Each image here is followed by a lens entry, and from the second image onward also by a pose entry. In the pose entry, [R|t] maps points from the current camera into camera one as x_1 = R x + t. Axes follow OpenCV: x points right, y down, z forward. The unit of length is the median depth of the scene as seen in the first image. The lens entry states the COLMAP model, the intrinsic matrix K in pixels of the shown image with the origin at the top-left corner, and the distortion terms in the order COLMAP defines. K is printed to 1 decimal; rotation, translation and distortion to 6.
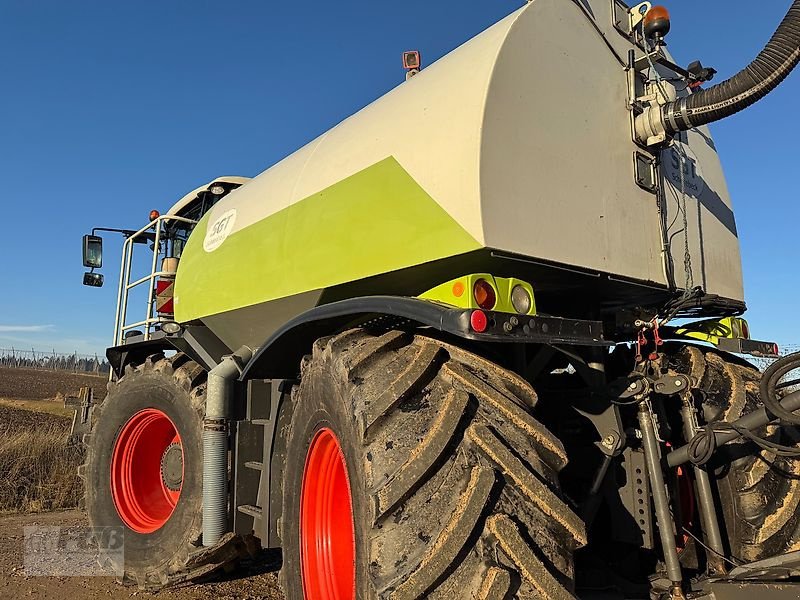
lens RADIAL K [[553.3, 0, 400.0], [0, 553.3, 300.0], [0, 0, 1]] dist [0.077666, -0.097154]
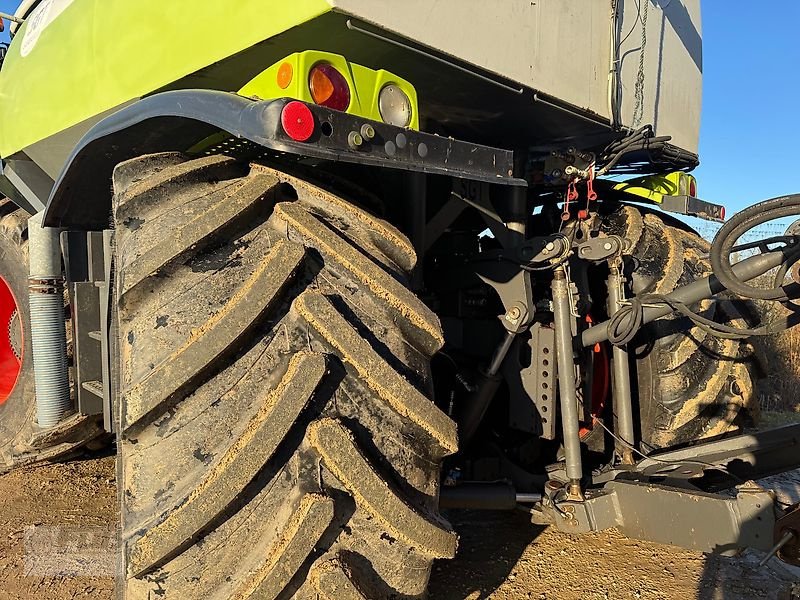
lens RADIAL K [[553.3, 0, 400.0], [0, 553.3, 300.0], [0, 0, 1]] dist [0.077666, -0.097154]
pose [[0.995383, 0.018114, 0.094258, 0.142306], [-0.039224, 0.973054, 0.227216, 0.059590], [-0.087603, -0.229865, 0.969272, 0.262415]]
